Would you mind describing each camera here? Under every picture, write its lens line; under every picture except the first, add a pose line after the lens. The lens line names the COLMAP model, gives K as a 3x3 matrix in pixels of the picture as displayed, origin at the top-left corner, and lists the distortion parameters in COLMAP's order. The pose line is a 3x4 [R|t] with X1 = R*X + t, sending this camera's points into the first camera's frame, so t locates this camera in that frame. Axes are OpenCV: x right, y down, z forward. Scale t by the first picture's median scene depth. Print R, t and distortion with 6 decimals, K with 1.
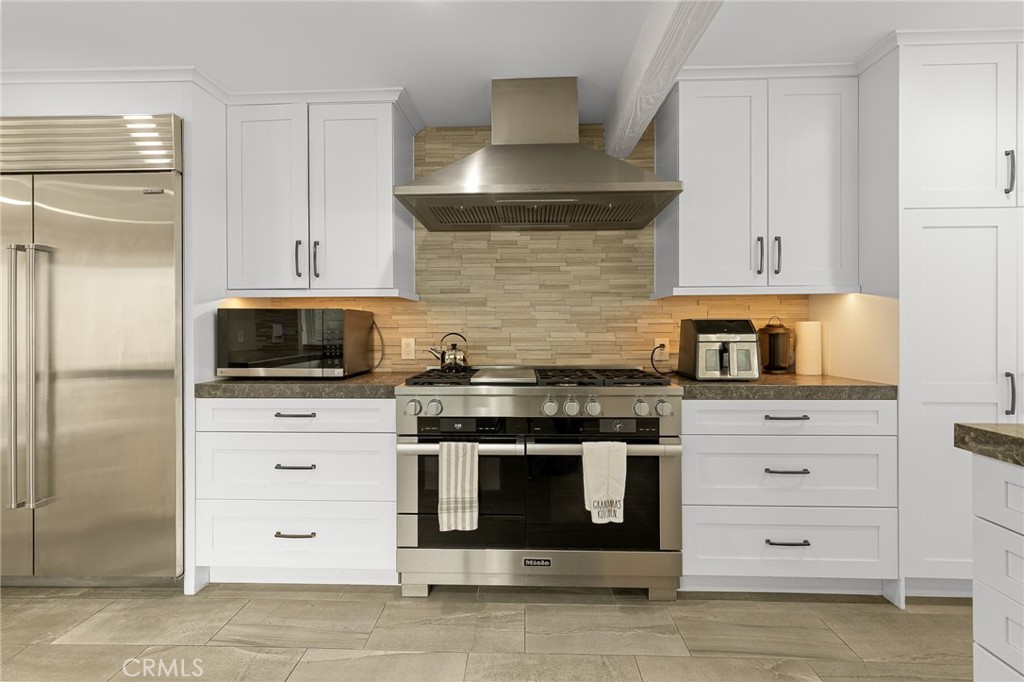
lens RADIAL K [[457.6, 0, 510.9], [0, 457.6, 334.4], [0, 0, 1]] dist [0.003453, 0.000340]
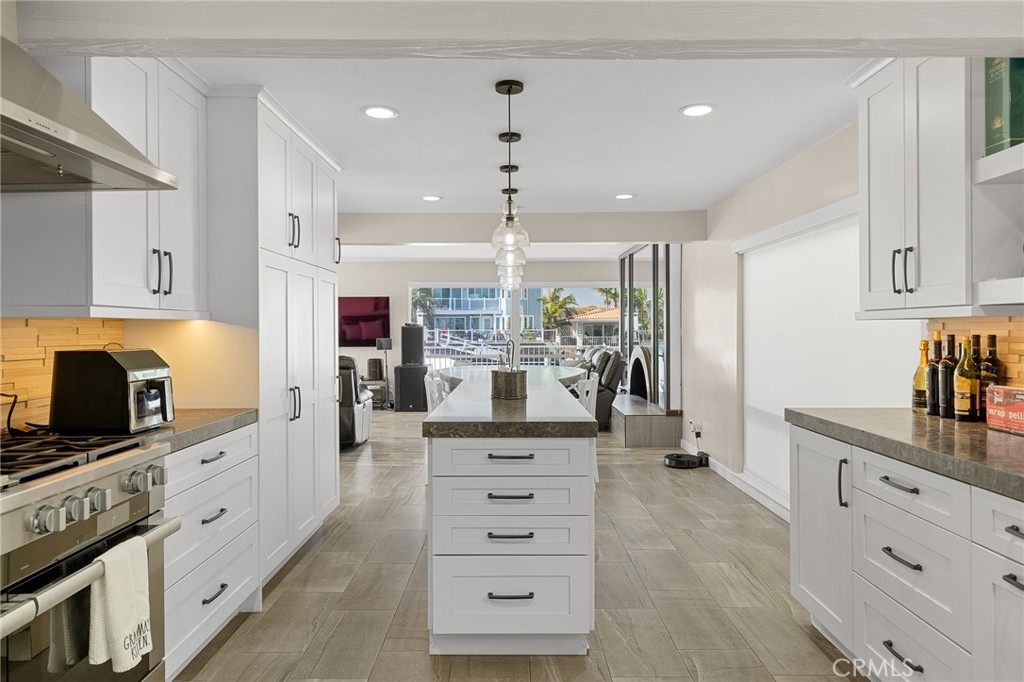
lens RADIAL K [[663.0, 0, 512.0], [0, 663.0, 341.0], [0, 0, 1]] dist [0.000584, 0.000221]
pose [[-0.036994, -0.012732, 0.999234, -0.730870], [0.013626, 0.999819, 0.013244, -0.060448], [-0.999223, 0.014105, -0.036814, 0.442425]]
